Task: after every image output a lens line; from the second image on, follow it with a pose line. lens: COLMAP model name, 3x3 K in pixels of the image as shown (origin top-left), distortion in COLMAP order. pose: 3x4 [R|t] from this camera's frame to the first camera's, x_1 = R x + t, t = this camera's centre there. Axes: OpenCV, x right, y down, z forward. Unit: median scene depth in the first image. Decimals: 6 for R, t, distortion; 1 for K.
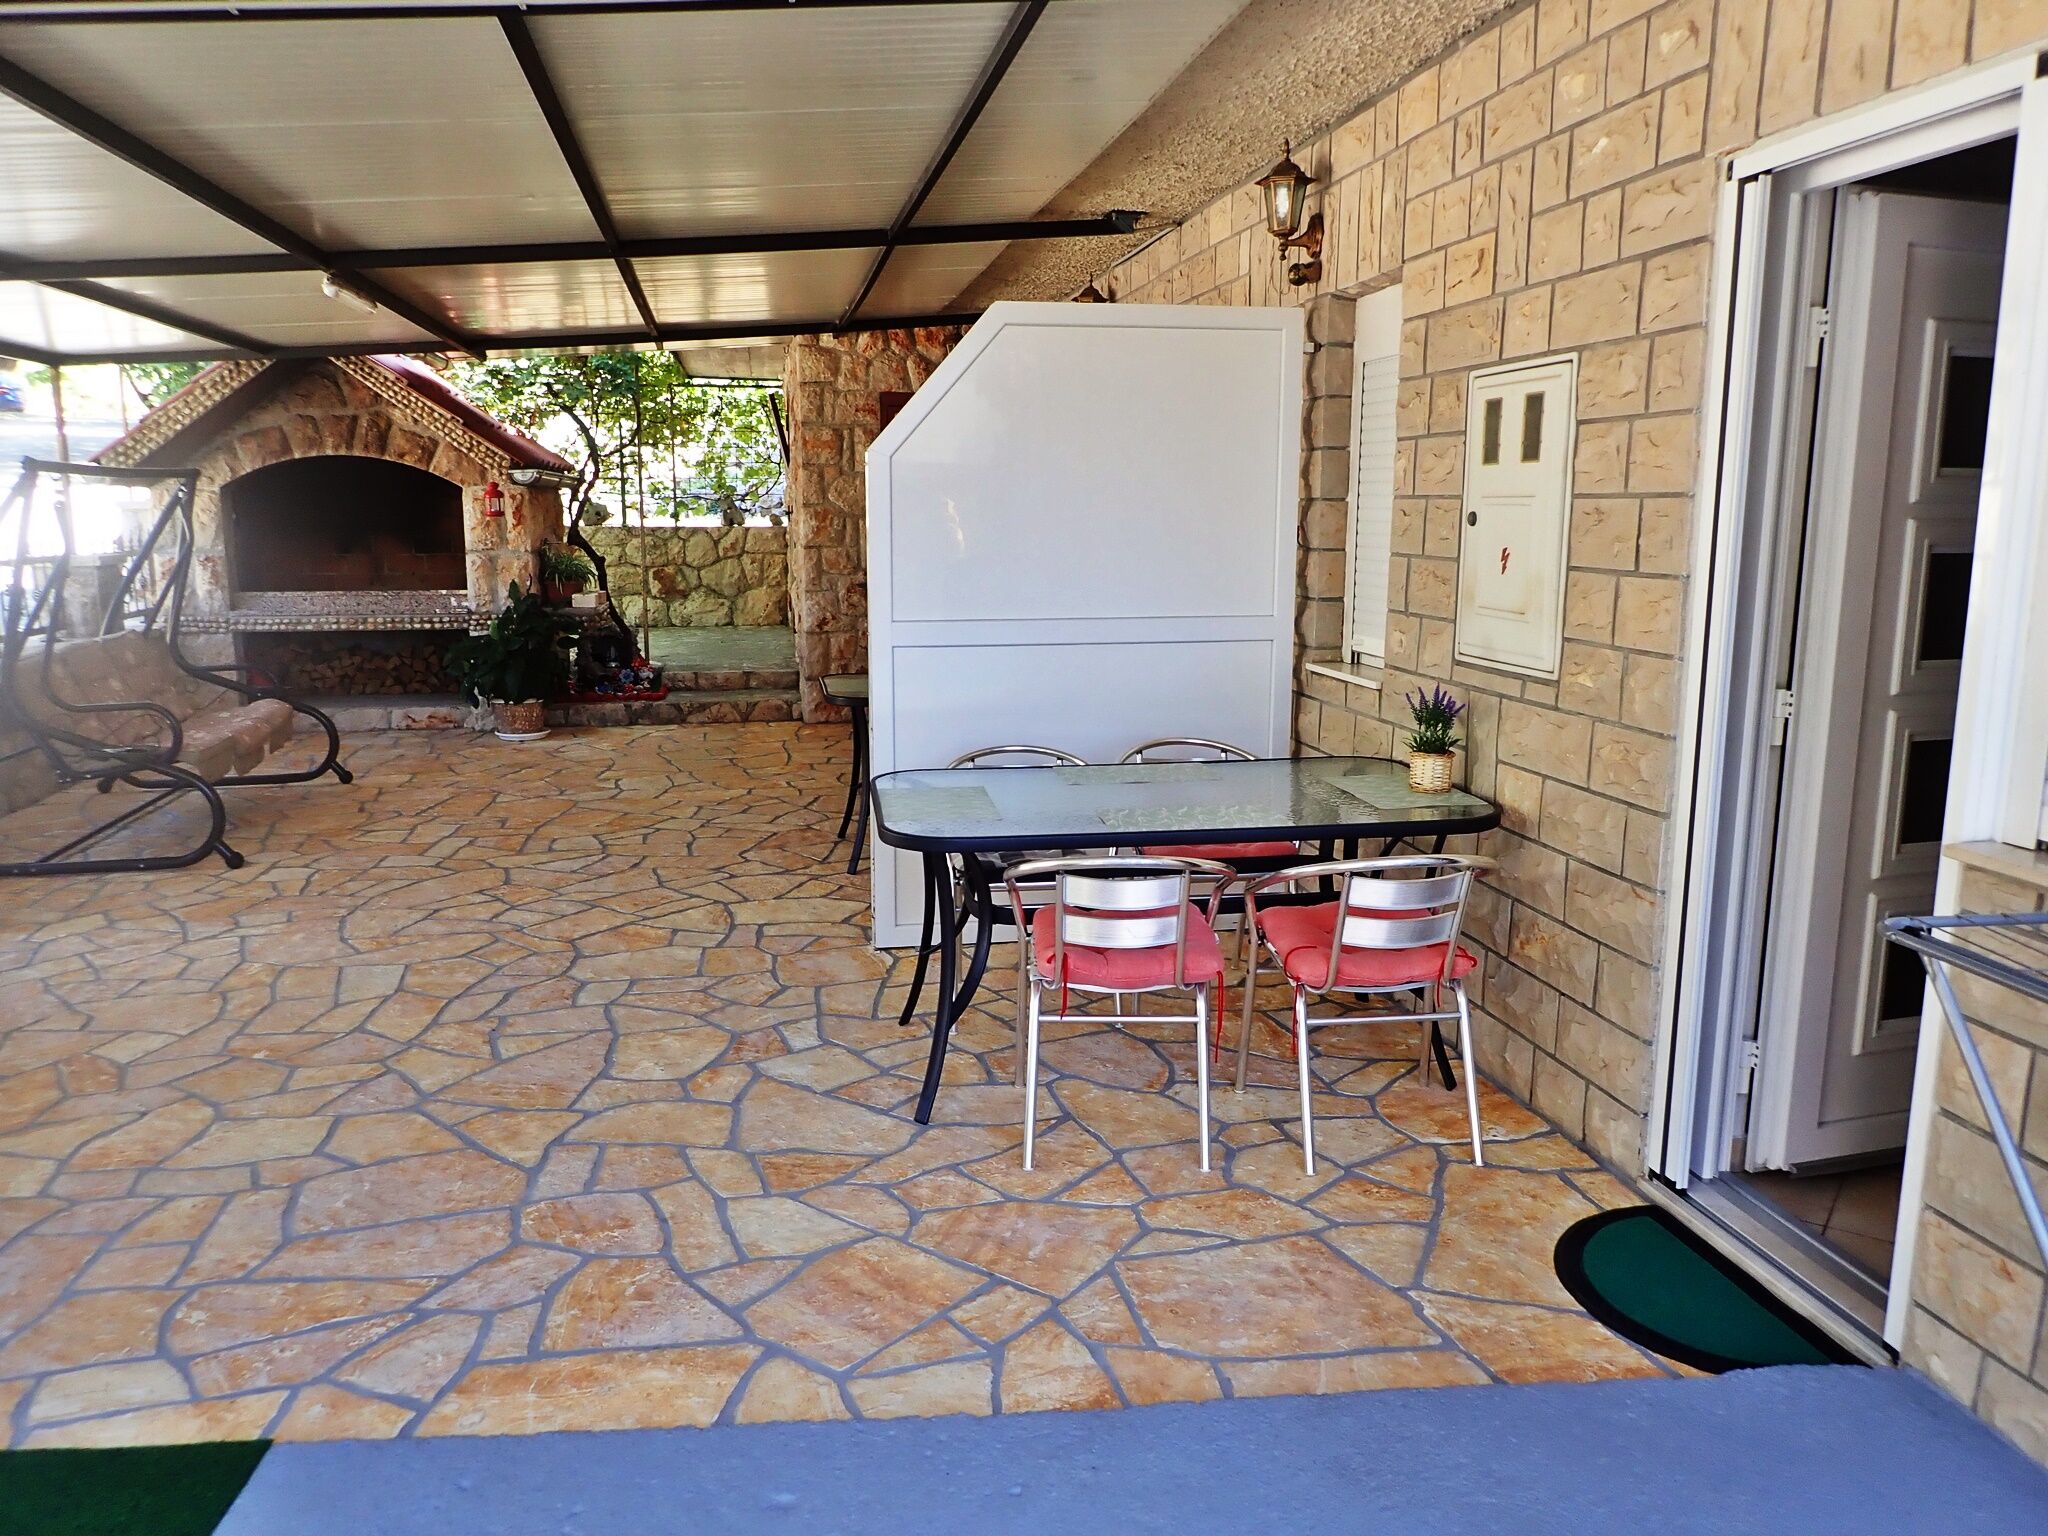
lens RADIAL K [[1495.9, 0, 1024.0], [0, 1495.9, 768.0], [0, 0, 1]] dist [-0.011499, -0.001073]
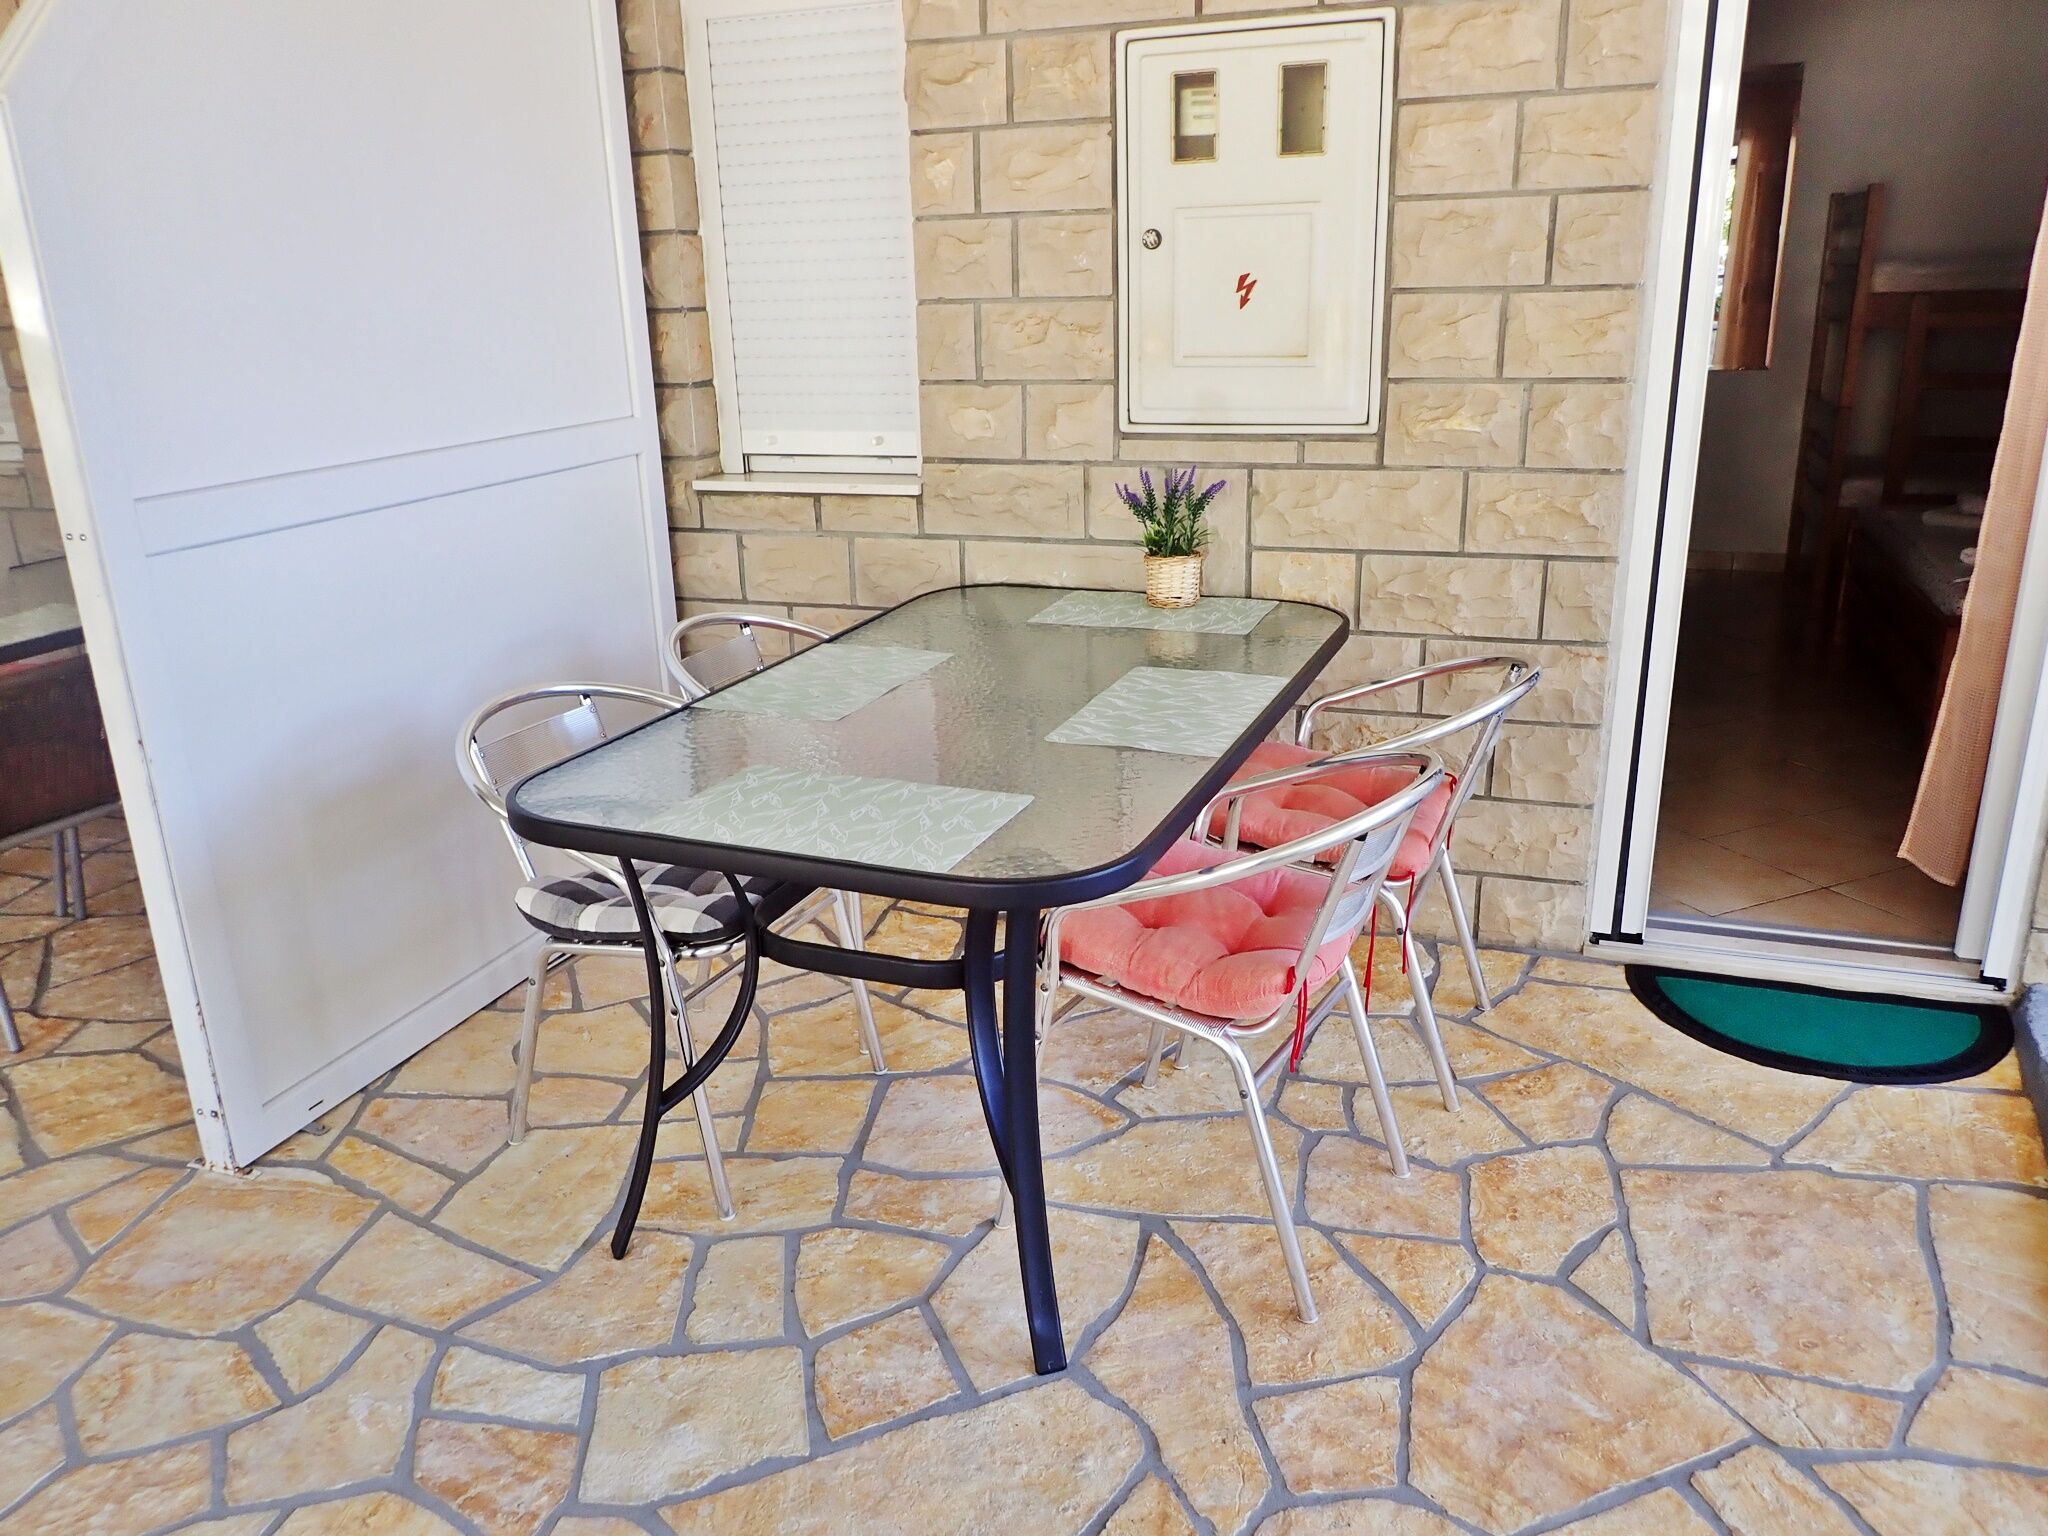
lens RADIAL K [[1495.9, 0, 1024.0], [0, 1495.9, 768.0], [0, 0, 1]] dist [-0.011499, -0.001073]
pose [[0.512344, -0.286602, 0.809545, -0.464517], [0.178796, 0.957610, 0.225865, -0.102607], [-0.839962, 0.029022, 0.541869, 0.720885]]
